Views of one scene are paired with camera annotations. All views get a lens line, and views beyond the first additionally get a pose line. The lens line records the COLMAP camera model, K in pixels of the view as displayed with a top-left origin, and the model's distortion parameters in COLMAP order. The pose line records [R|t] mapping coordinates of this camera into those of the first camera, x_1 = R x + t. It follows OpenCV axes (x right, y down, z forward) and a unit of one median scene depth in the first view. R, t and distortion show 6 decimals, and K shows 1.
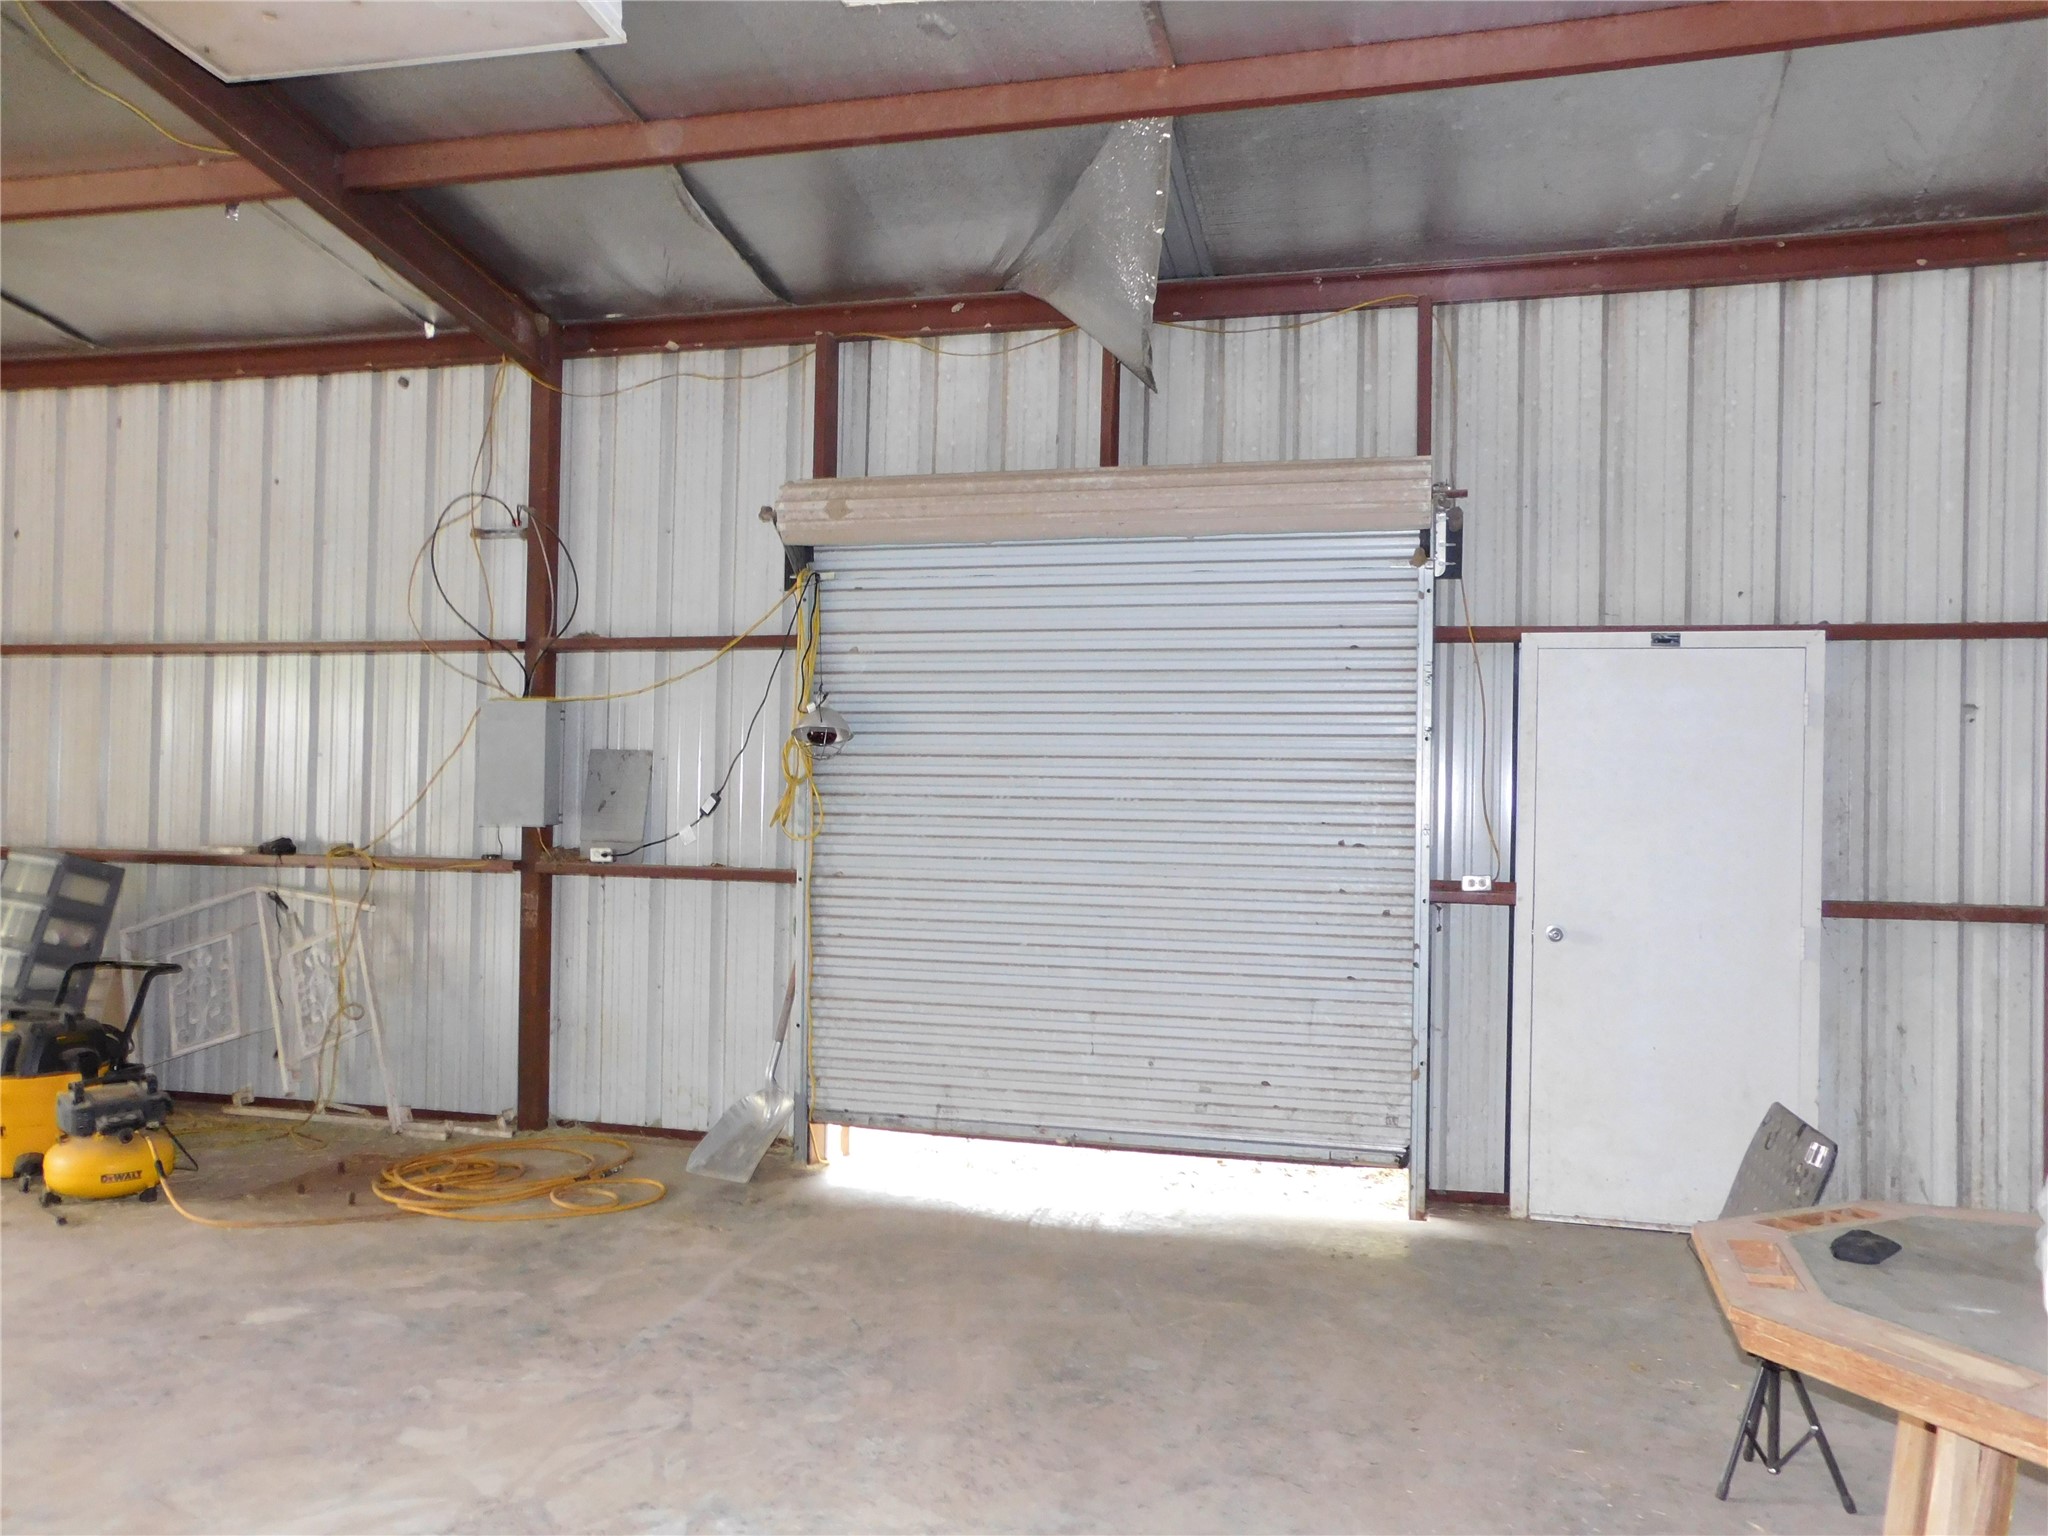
lens RADIAL K [[1514.6, 0, 1024.2], [0, 1514.6, 780.2], [0, 0, 1]] dist [-0.044790, 0.089114]
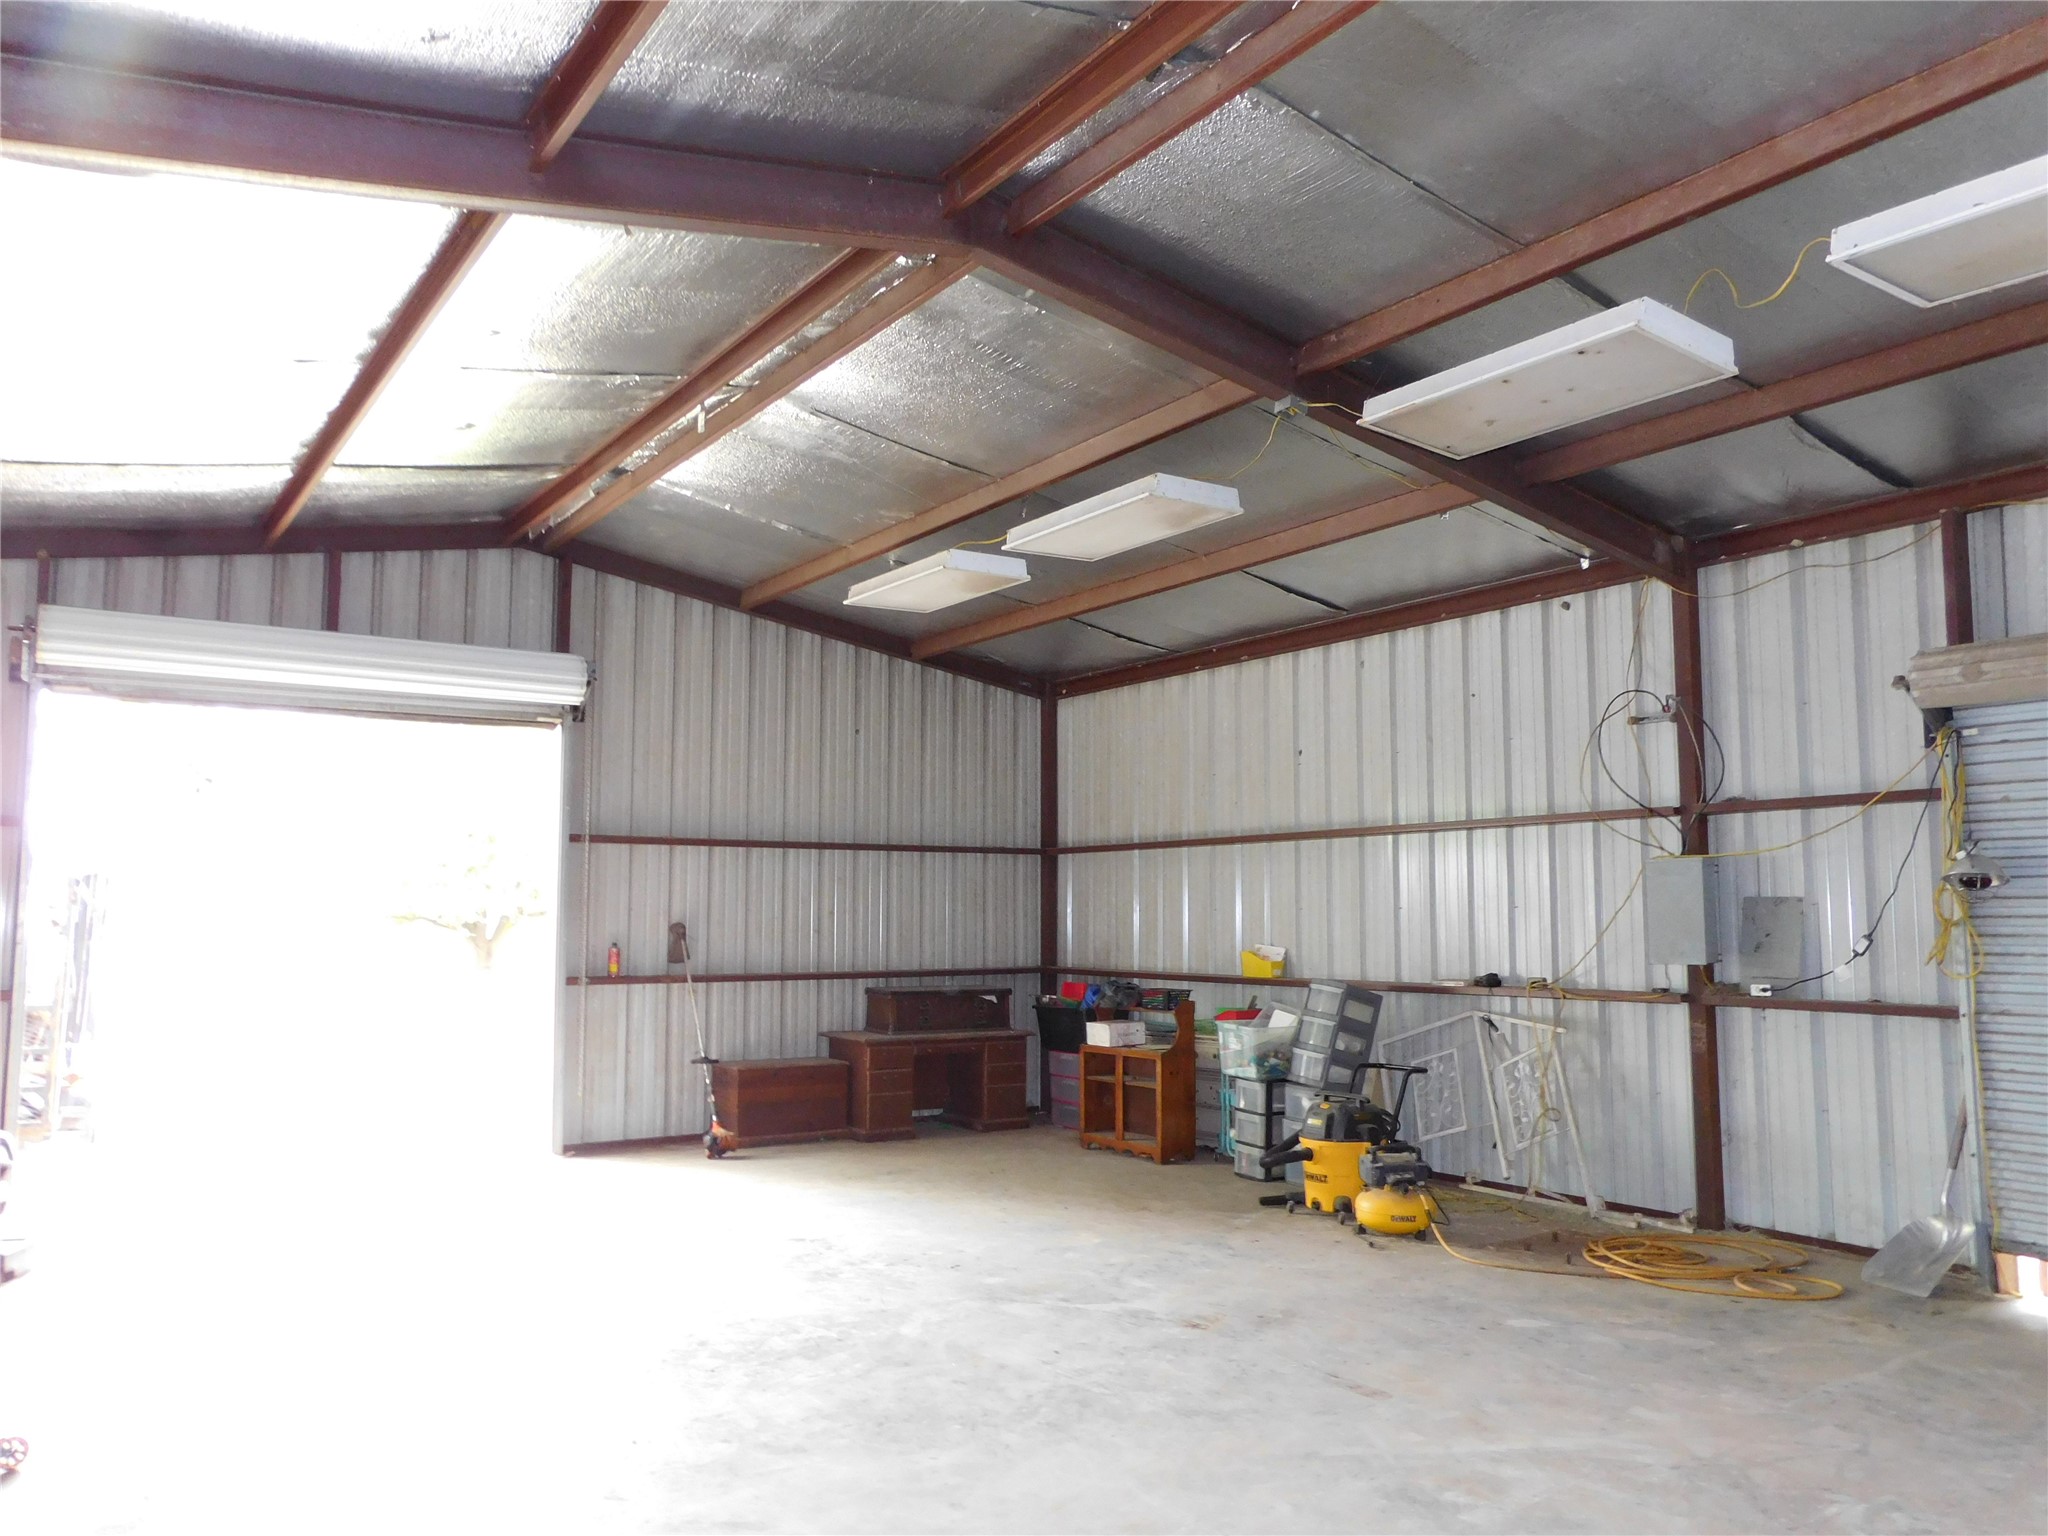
lens RADIAL K [[1514.6, 0, 1024.2], [0, 1514.6, 780.2], [0, 0, 1]] dist [-0.044790, 0.089114]
pose [[0.747504, -0.078411, -0.659613, 0.070306], [0.019217, 0.995146, -0.096519, -0.009529], [0.663979, 0.059473, 0.745383, -0.238754]]
